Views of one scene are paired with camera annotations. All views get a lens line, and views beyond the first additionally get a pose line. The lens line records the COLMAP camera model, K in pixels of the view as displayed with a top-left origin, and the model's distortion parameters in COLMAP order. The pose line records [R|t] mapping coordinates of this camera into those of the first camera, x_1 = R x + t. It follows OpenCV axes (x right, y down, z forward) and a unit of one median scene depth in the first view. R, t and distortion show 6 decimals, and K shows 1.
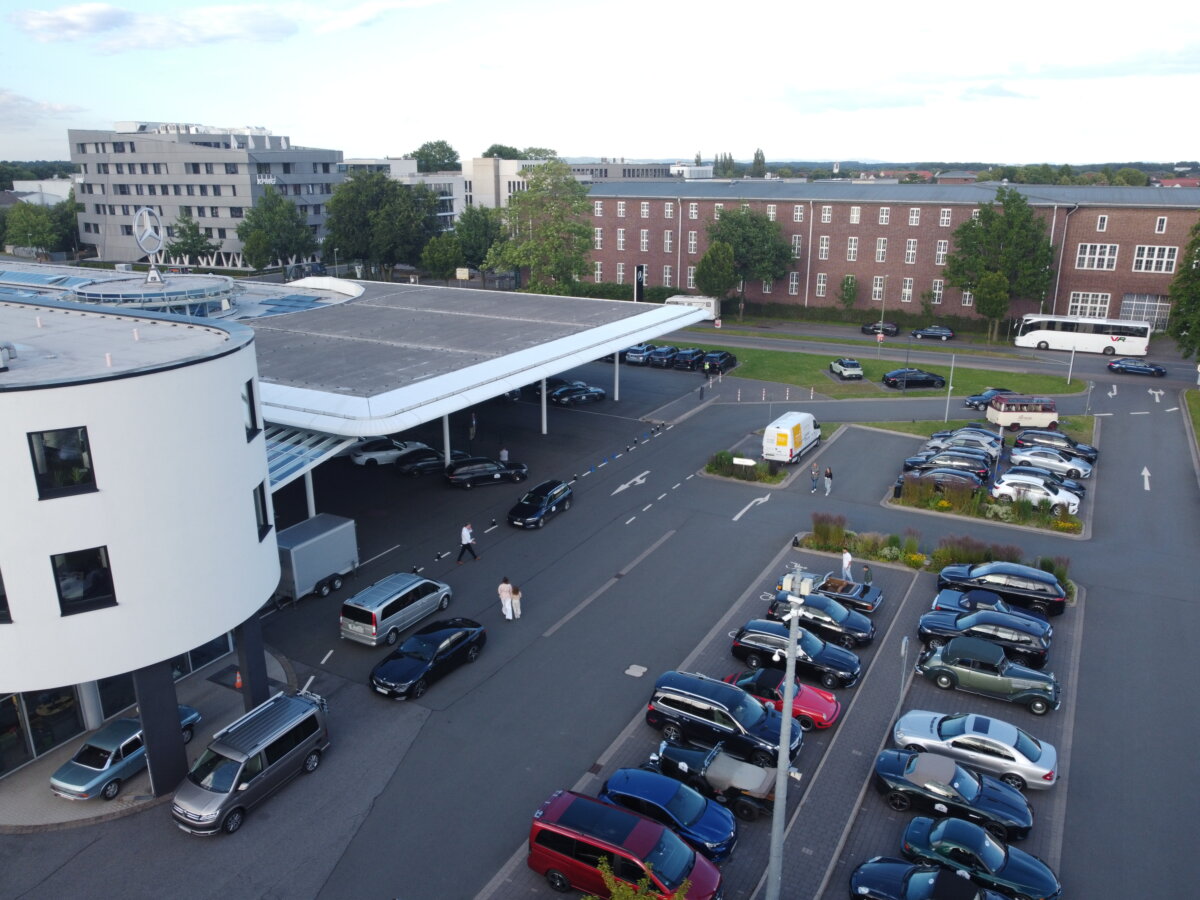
lens RADIAL K [[908.4, 0, 601.5], [0, 908.4, 453.5], [0, 0, 1]] dist [-0.011732, 0.001004]
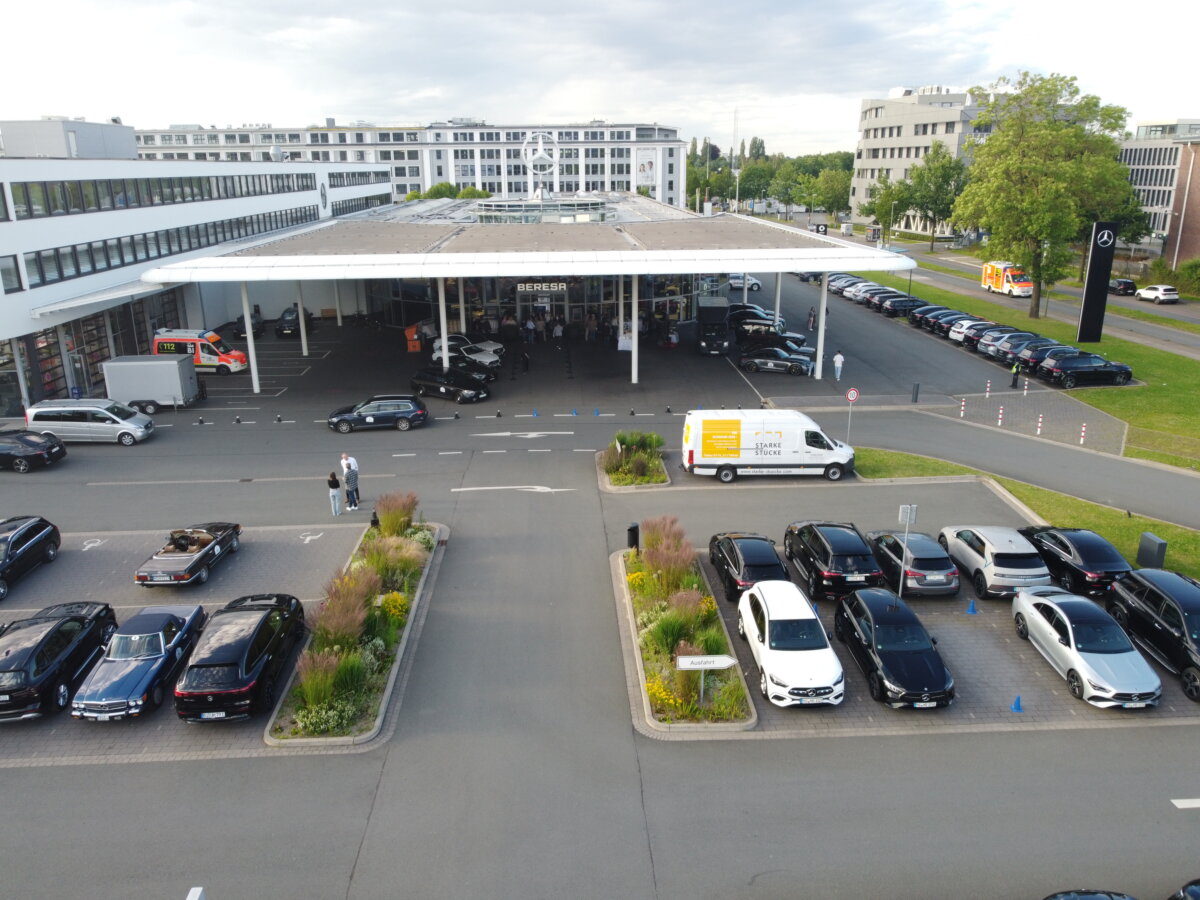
lens RADIAL K [[908.4, 0, 601.5], [0, 908.4, 453.5], [0, 0, 1]] dist [-0.011732, 0.001004]
pose [[0.525853, 0.252206, -0.812324, 0.468011], [-0.249303, 0.958787, 0.136294, -0.050262], [0.813220, 0.130844, 0.567057, 0.395263]]
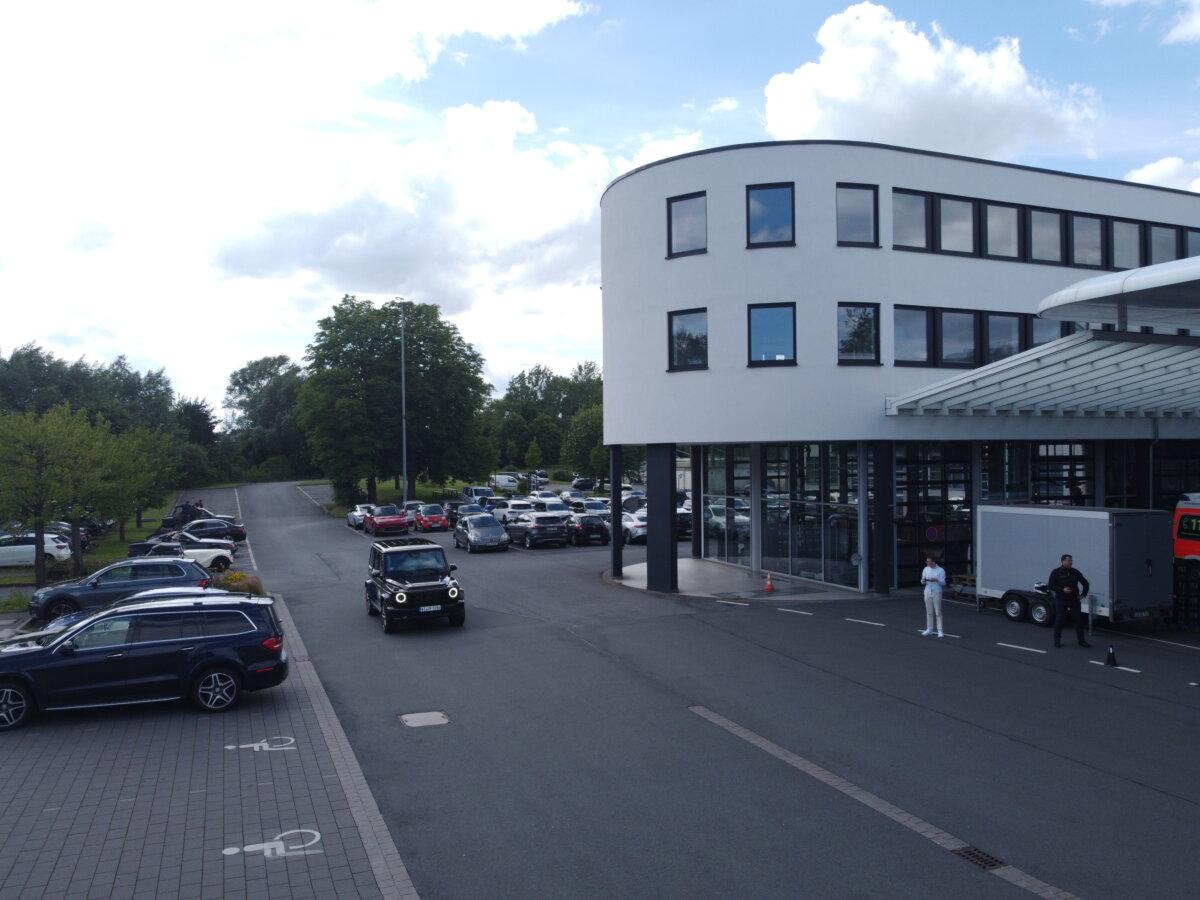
lens RADIAL K [[899.3, 0, 599.6], [0, 899.3, 503.3], [0, 0, 1]] dist [0.003054, 0.002110]
pose [[-0.622167, 0.046608, -0.781496, 0.129219], [-0.221127, 0.947118, 0.232531, 0.008977], [0.751006, 0.317483, -0.578960, 0.525563]]
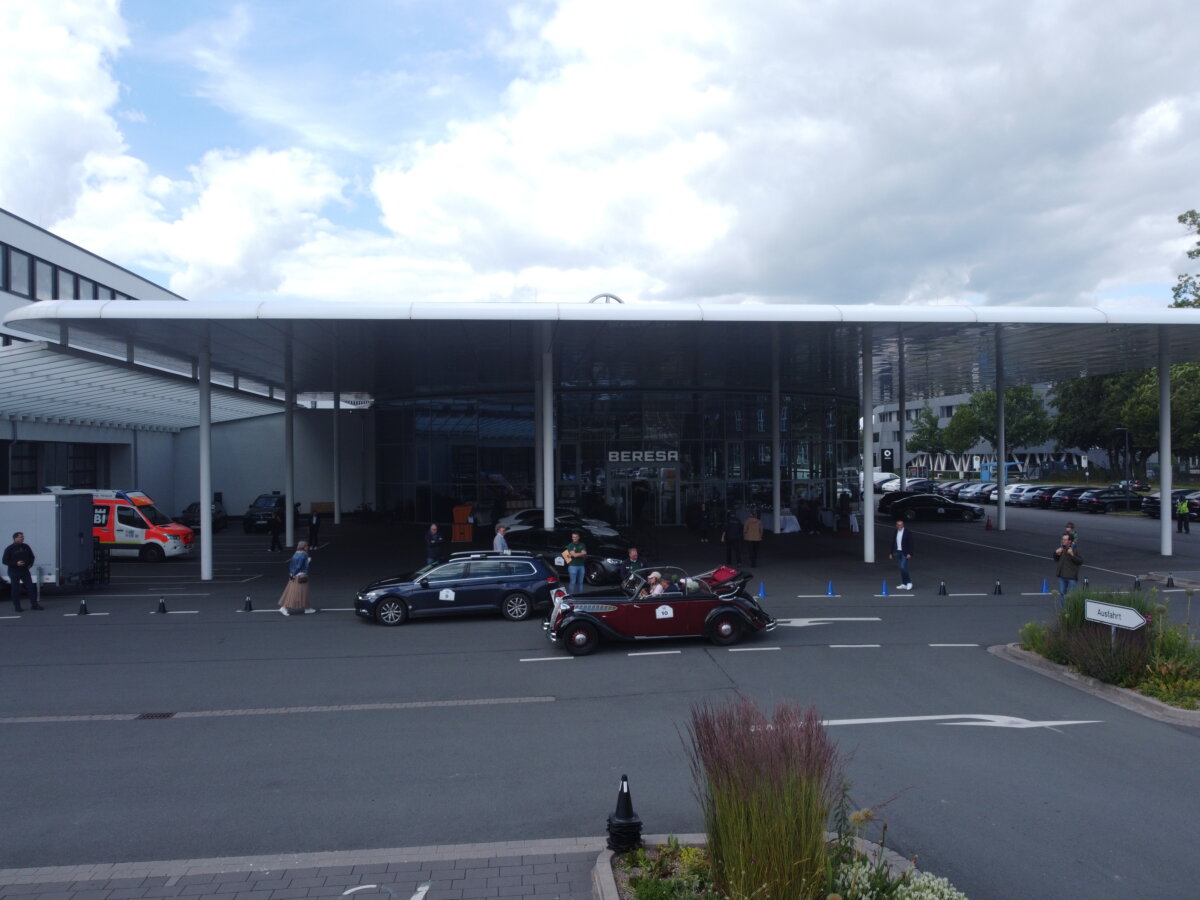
lens RADIAL K [[908.4, 0, 601.5], [0, 908.4, 453.5], [0, 0, 1]] dist [-0.011732, 0.001004]
pose [[0.563315, -0.007877, -0.826205, 0.195593], [-0.241417, 0.954749, -0.173703, 0.031352], [0.790186, 0.297309, 0.535922, 0.470468]]
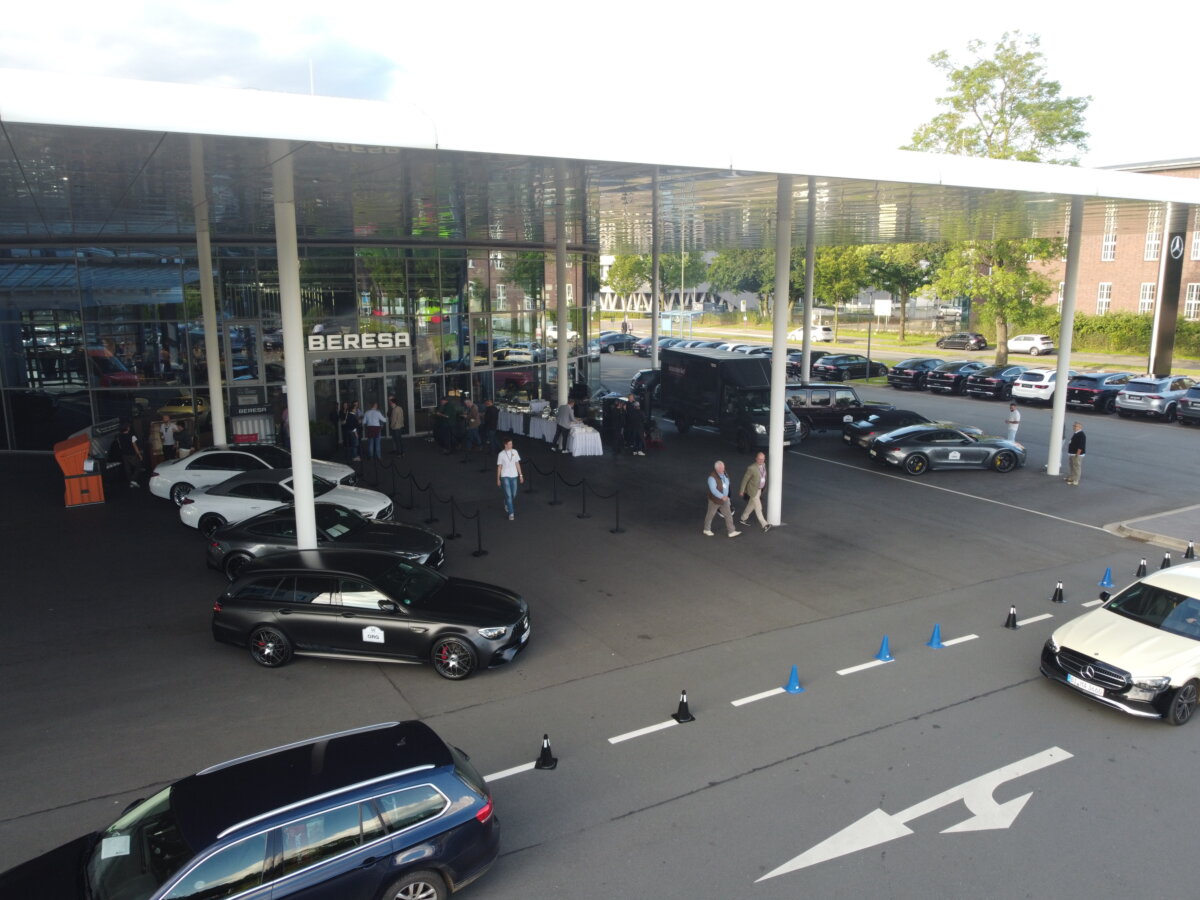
lens RADIAL K [[908.4, 0, 601.5], [0, 908.4, 453.5], [0, 0, 1]] dist [-0.011732, 0.001004]
pose [[0.854829, 0.096658, -0.509828, 0.040552], [-0.154469, 0.985357, -0.072184, -0.010560], [0.495386, 0.140458, 0.857242, 0.516133]]
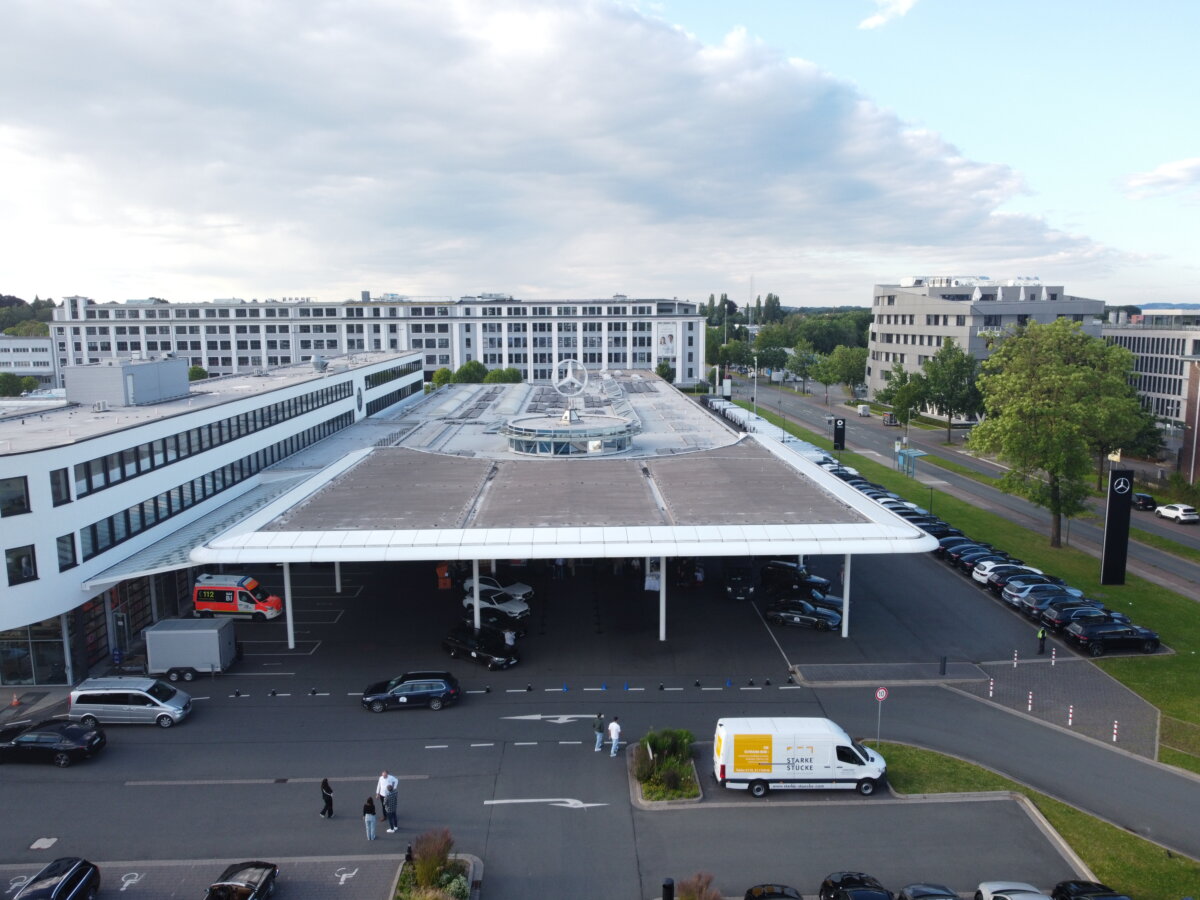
lens RADIAL K [[908.4, 0, 601.5], [0, 908.4, 453.5], [0, 0, 1]] dist [-0.011732, 0.001004]
pose [[0.507131, 0.128313, -0.852264, 0.460433], [-0.255058, 0.966906, -0.006197, -0.129556], [0.823264, 0.220520, 0.523075, 0.367122]]
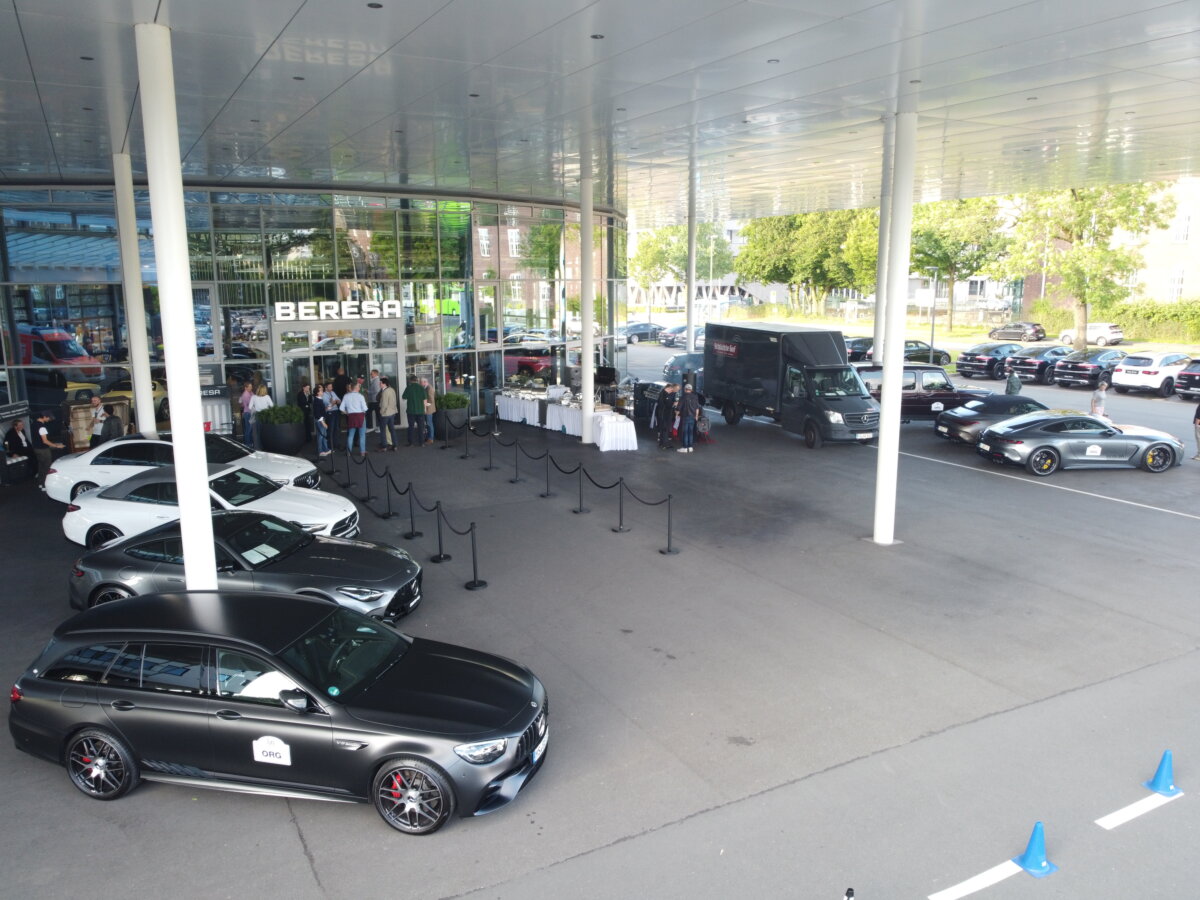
lens RADIAL K [[908.4, 0, 601.5], [0, 908.4, 453.5], [0, 0, 1]] dist [-0.011732, 0.001004]
pose [[0.845719, 0.097741, -0.524602, -0.000625], [-0.158339, 0.984772, -0.071784, -0.012269], [0.509597, 0.143774, 0.848316, 0.574478]]
